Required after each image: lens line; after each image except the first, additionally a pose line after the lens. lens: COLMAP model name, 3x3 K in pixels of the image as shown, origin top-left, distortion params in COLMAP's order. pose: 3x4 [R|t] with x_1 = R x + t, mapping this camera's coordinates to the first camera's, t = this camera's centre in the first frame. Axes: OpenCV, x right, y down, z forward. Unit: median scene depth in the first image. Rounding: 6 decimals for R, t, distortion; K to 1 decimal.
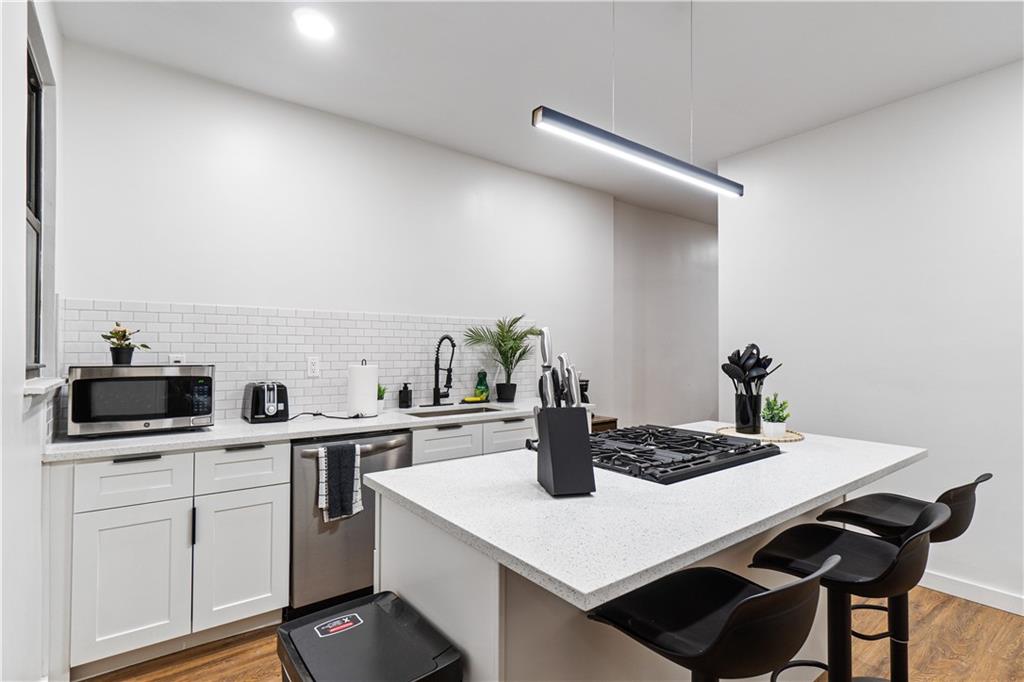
lens RADIAL K [[514.9, 0, 511.4], [0, 514.9, 343.6], [0, 0, 1]] dist [0.004840, 0.000875]
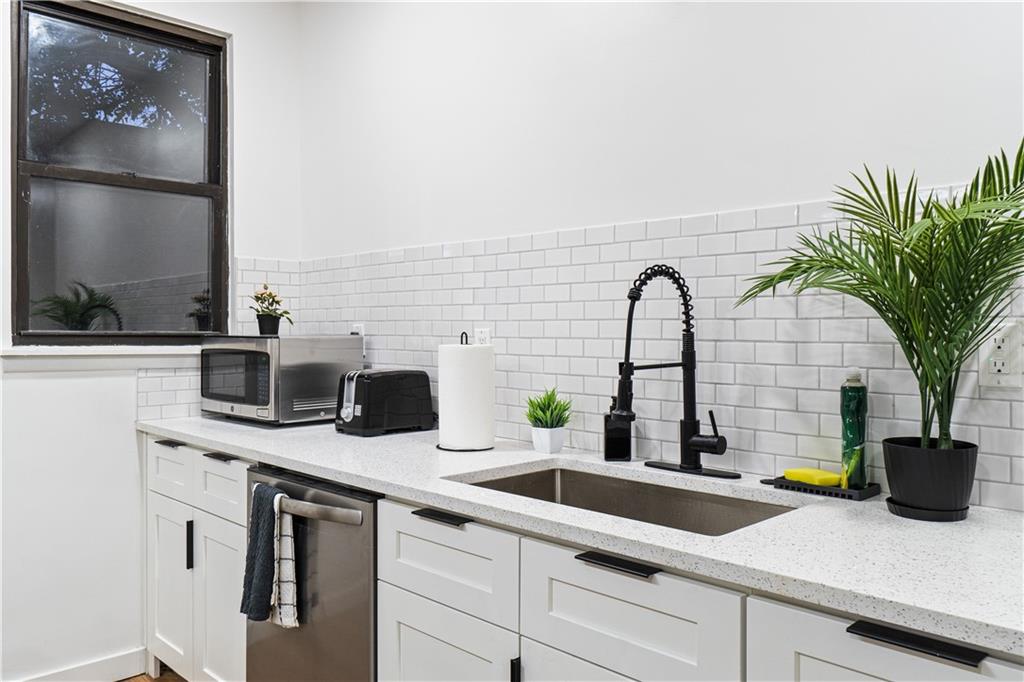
lens RADIAL K [[802.1, 0, 509.5], [0, 802.1, 337.8], [0, 0, 1]] dist [0.011532, 0.003937]
pose [[0.128904, 0.008338, -0.991622, 0.396736], [0.008741, 0.999916, 0.009544, 0.025818], [0.991619, -0.009898, 0.128821, 0.856323]]
